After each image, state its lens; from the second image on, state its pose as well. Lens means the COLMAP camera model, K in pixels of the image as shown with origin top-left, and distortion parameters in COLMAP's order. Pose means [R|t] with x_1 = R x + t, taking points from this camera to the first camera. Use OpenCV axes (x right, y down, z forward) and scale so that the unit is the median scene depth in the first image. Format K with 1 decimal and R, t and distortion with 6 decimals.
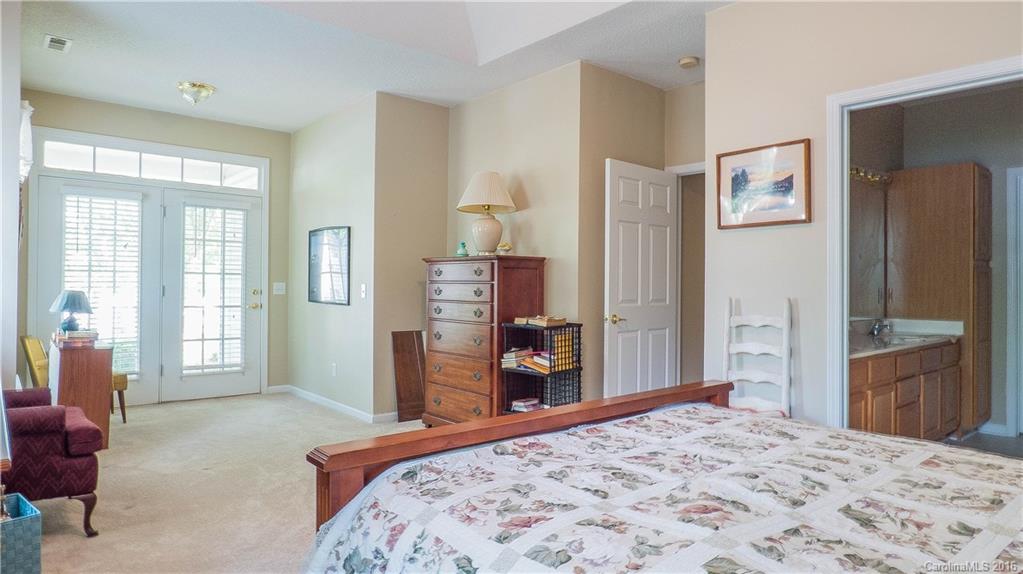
lens RADIAL K [[619.0, 0, 509.9], [0, 619.0, 285.7], [0, 0, 1]] dist [-0.010542, 0.000282]
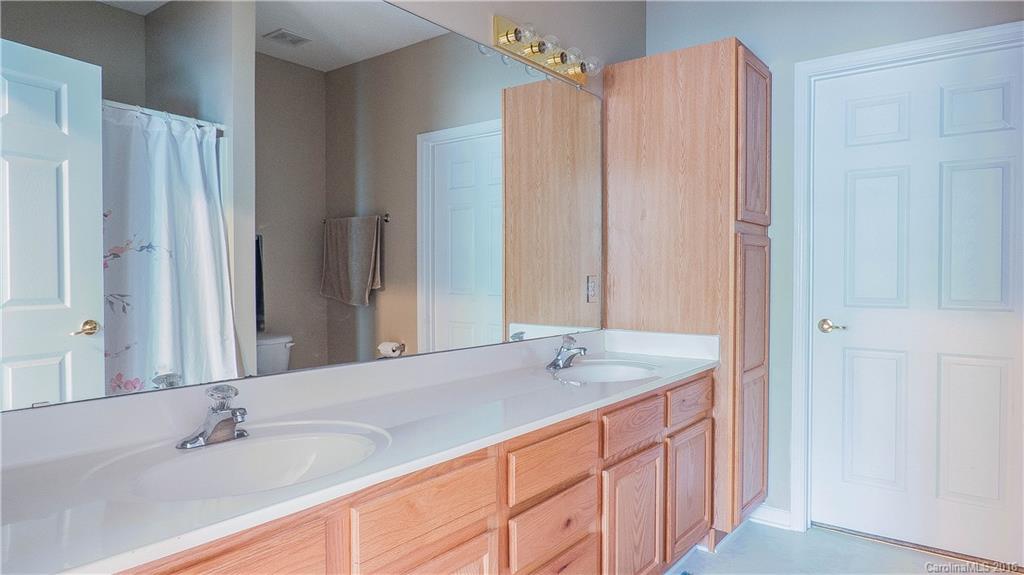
lens RADIAL K [[619.6, 0, 513.7], [0, 619.6, 287.2], [0, 0, 1]] dist [-0.010542, 0.000282]
pose [[0.978248, -0.010839, 0.207155, 0.444258], [0.004894, 0.999562, 0.029188, -0.001779], [-0.207381, -0.027540, 0.977873, 0.502053]]
